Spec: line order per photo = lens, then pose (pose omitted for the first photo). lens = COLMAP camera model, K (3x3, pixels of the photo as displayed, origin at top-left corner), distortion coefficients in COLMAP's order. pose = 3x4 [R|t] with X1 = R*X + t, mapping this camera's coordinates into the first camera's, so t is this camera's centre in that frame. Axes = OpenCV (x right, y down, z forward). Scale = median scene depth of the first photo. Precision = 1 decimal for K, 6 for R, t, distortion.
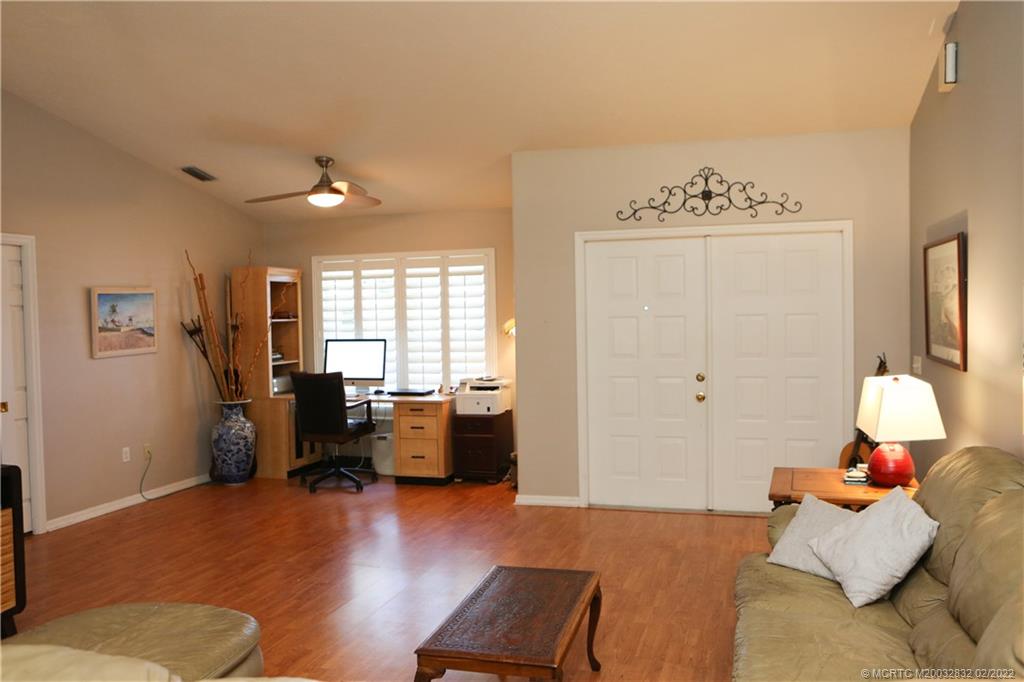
lens RADIAL K [[838.5, 0, 506.3], [0, 838.5, 344.5], [0, 0, 1]] dist [-0.043585, 0.067936]
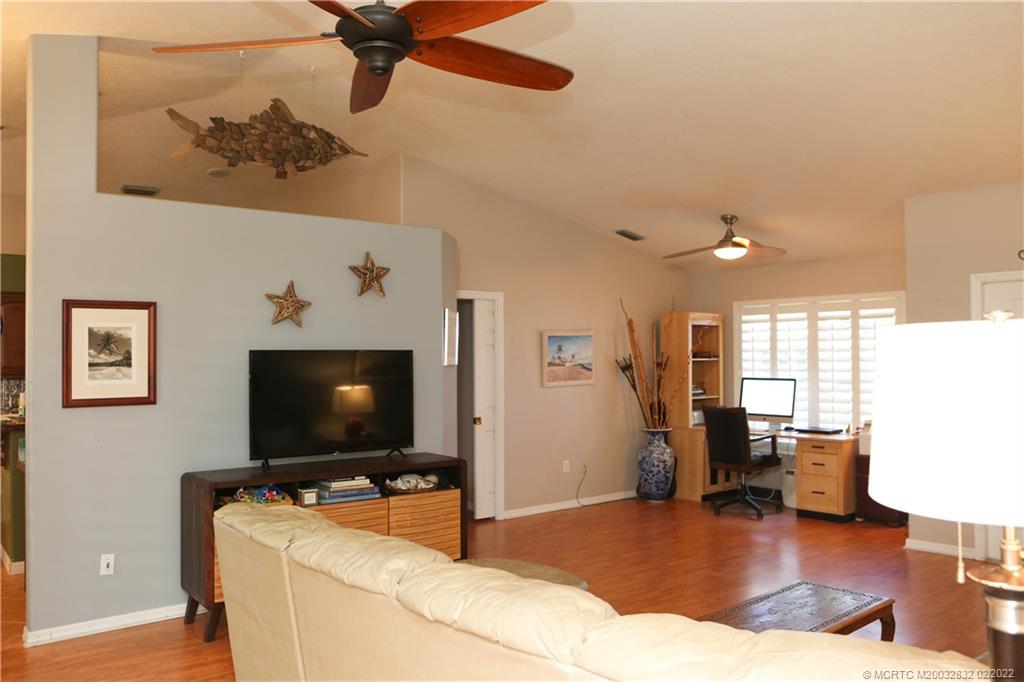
lens RADIAL K [[838.5, 0, 513.6], [0, 838.5, 340.7], [0, 0, 1]] dist [-0.043585, 0.067936]
pose [[0.842788, 0.004775, -0.538225, 0.143092], [-0.032116, 0.998625, -0.041430, 0.000728], [0.537287, 0.052202, 0.841782, -0.093497]]
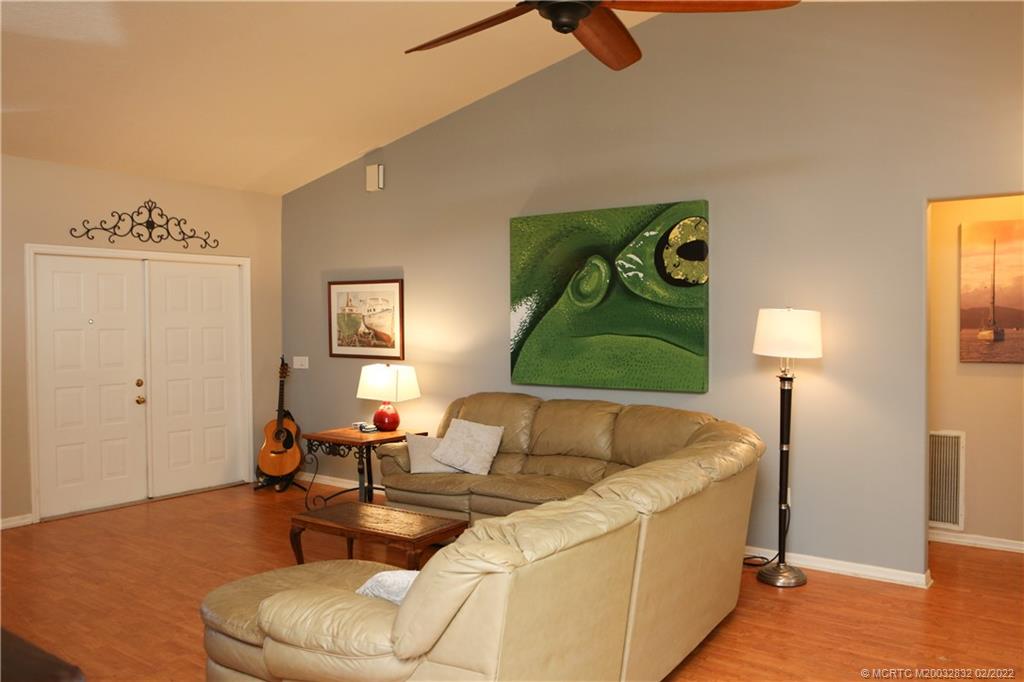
lens RADIAL K [[838.5, 0, 511.6], [0, 838.5, 341.4], [0, 0, 1]] dist [-0.043585, 0.067936]
pose [[0.328279, -0.008587, 0.944542, -0.600704], [0.040204, 0.999180, -0.004889, 0.008089], [-0.943725, 0.039579, 0.328355, 0.131680]]
